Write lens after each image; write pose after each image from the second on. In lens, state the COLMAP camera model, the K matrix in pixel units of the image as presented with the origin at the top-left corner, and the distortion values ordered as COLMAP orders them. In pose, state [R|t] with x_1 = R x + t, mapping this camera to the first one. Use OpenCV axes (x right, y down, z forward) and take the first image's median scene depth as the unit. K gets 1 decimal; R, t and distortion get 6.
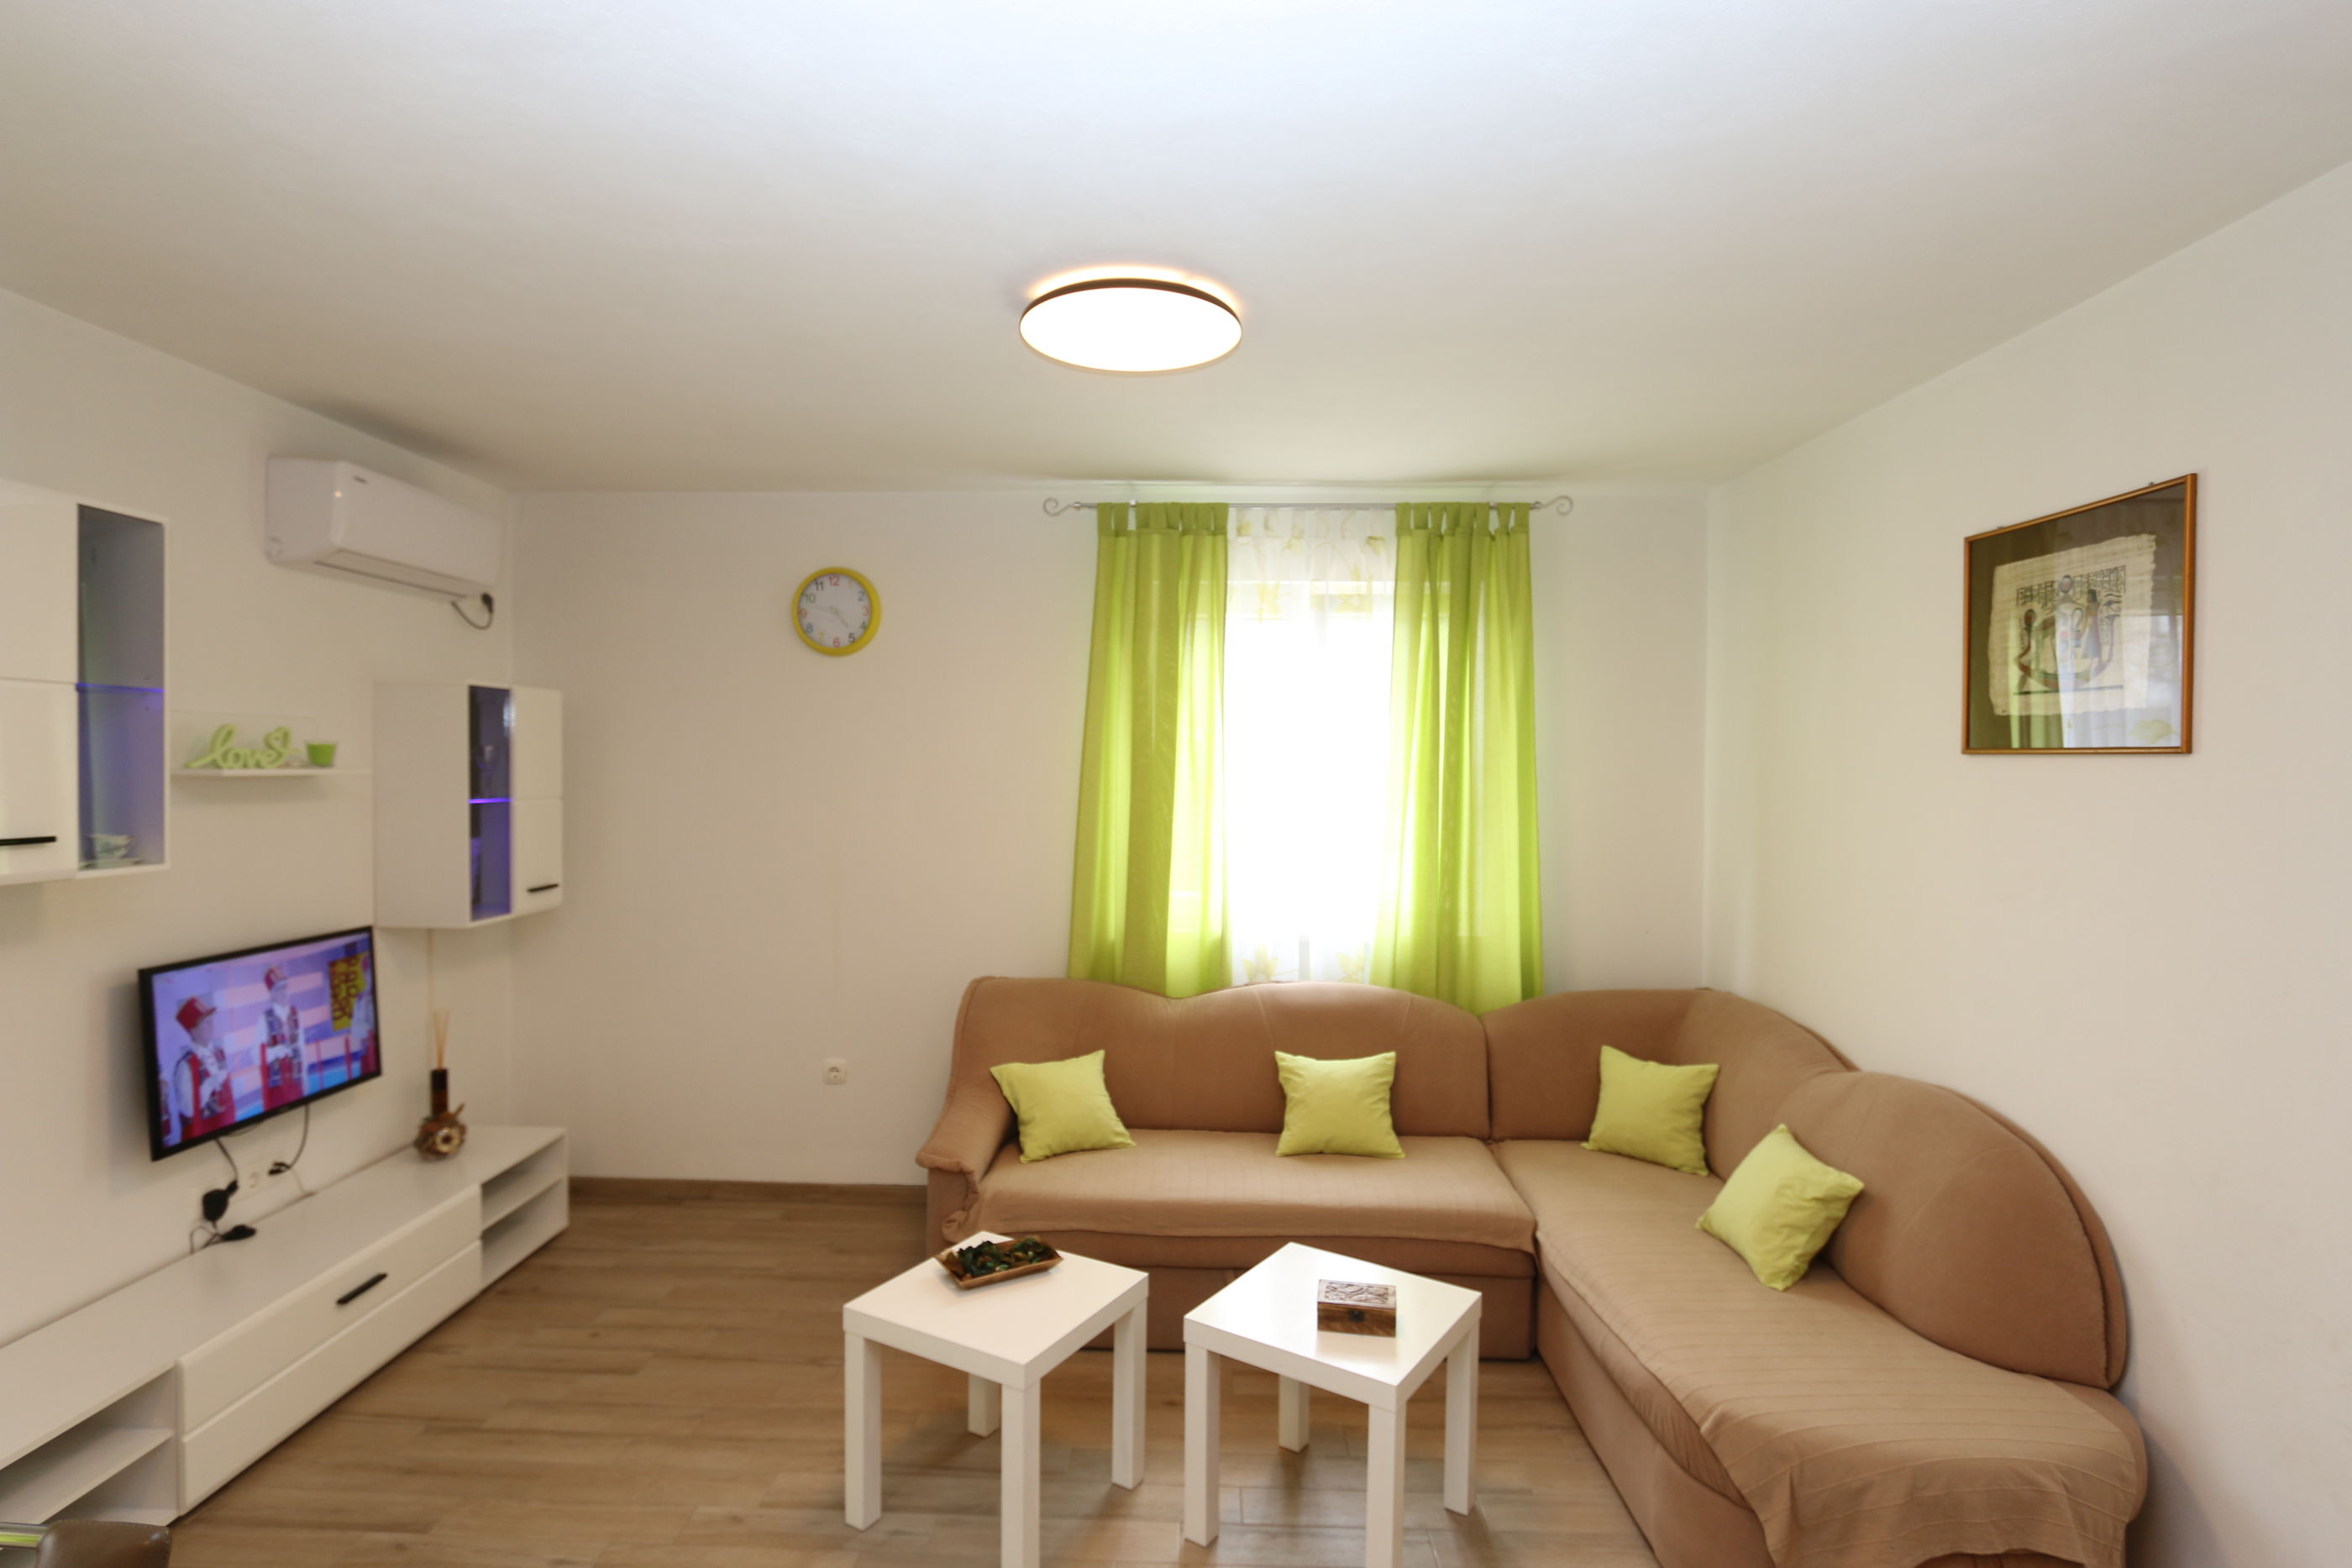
lens RADIAL K [[1170.7, 0, 1171.0], [0, 1170.7, 779.3], [0, 0, 1]] dist [-0.014747, 0.000416]
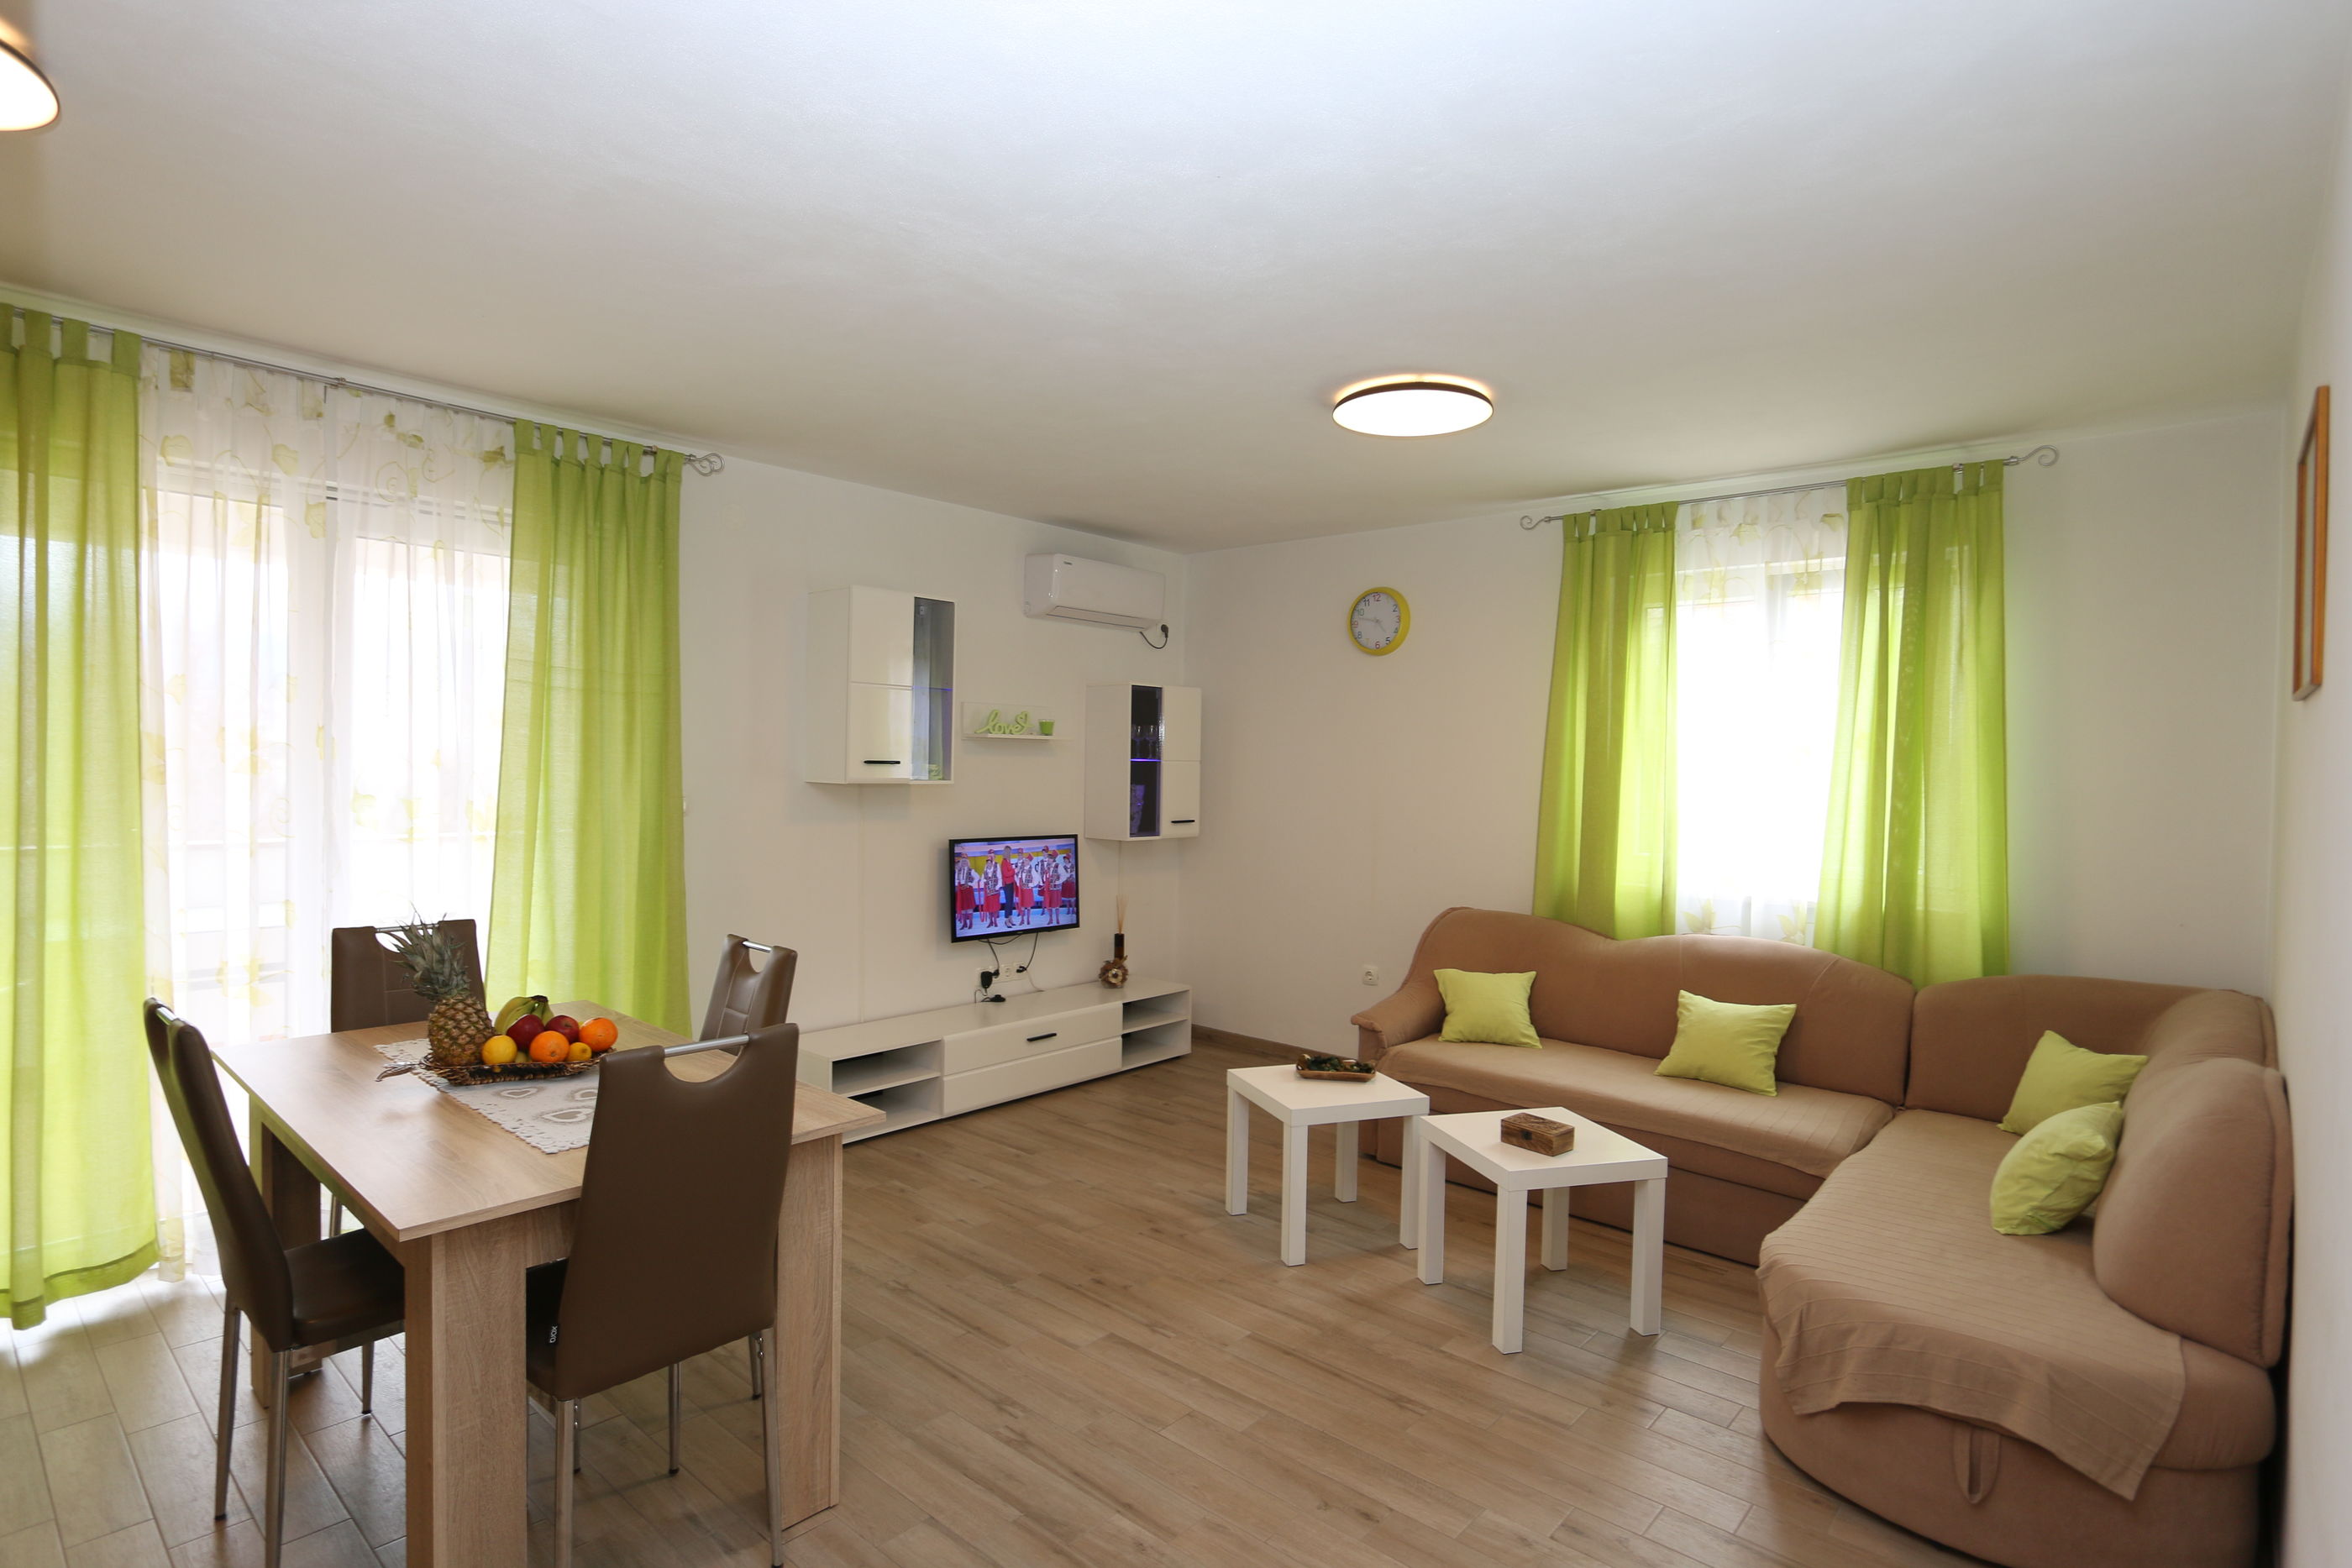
lens RADIAL K [[1170.7, 0, 1175.6], [0, 1170.7, 777.6], [0, 0, 1]] dist [-0.014747, 0.000416]
pose [[0.775471, 0.015980, -0.631181, 0.429910], [-0.020508, 0.999790, 0.000117, 0.040948], [0.631050, 0.012853, 0.775636, -0.175701]]
